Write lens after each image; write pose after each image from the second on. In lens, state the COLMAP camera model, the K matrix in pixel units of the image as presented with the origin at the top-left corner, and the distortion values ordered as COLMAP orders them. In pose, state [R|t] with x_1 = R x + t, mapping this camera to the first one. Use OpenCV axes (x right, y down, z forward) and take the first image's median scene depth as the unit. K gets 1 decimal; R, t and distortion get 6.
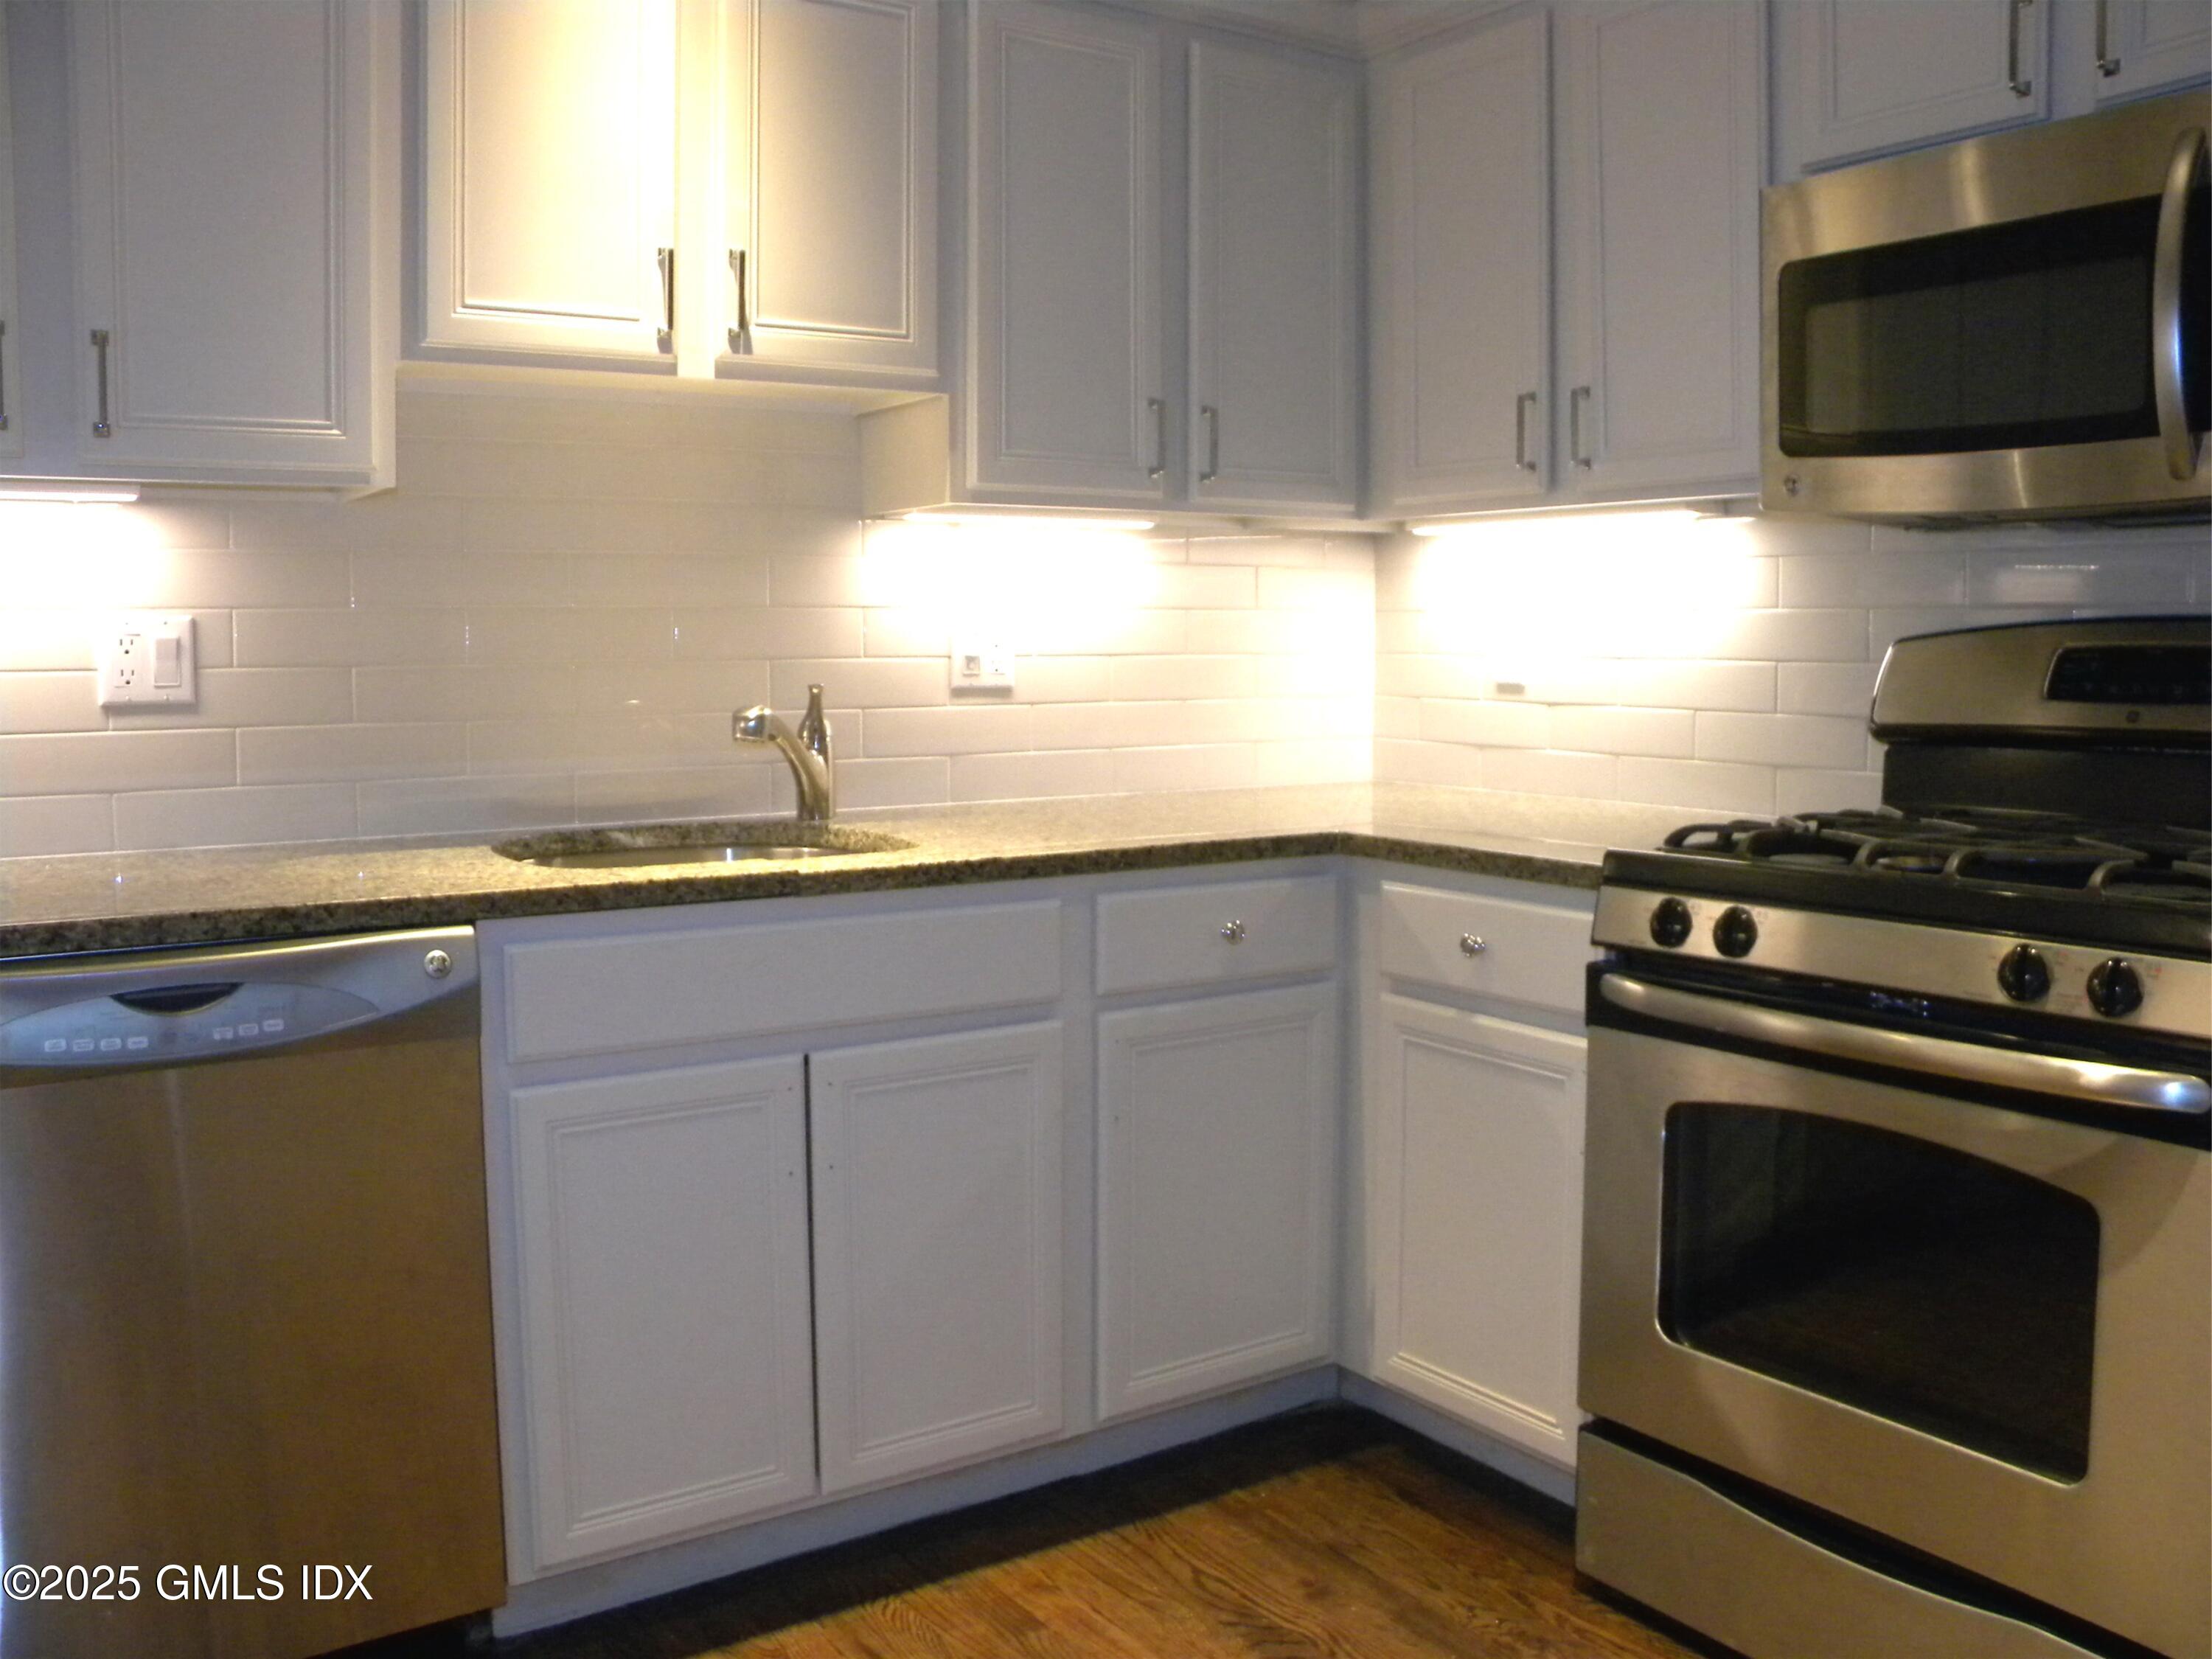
lens RADIAL K [[1841.6, 0, 1108.9], [0, 1841.6, 771.3], [0, 0, 1]] dist [-0.206269, 0.198619]
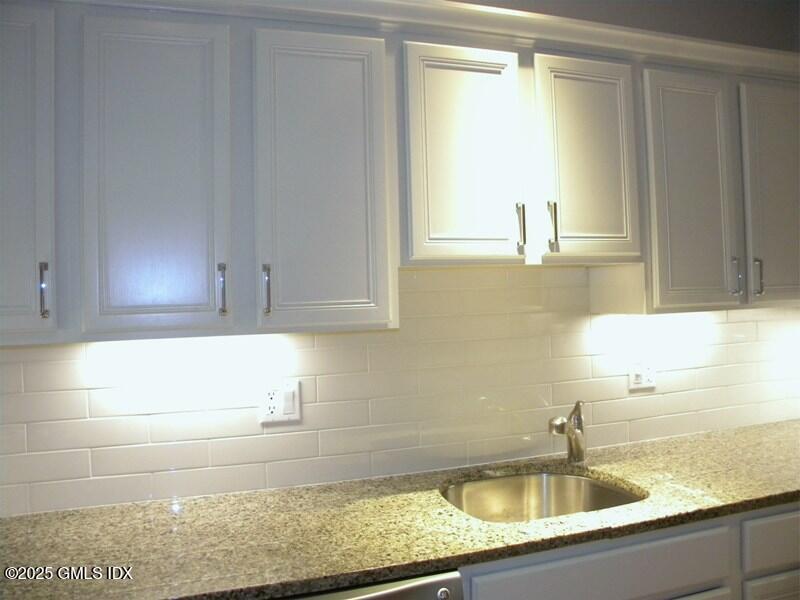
lens RADIAL K [[662.1, 0, 400.4], [0, 662.1, 283.4], [0, 0, 1]] dist [-0.194393, 0.172219]
pose [[0.968421, -0.027723, -0.247773, -0.190491], [0.008778, 0.996974, -0.077239, -0.139498], [0.249165, 0.072625, 0.965734, 0.236640]]
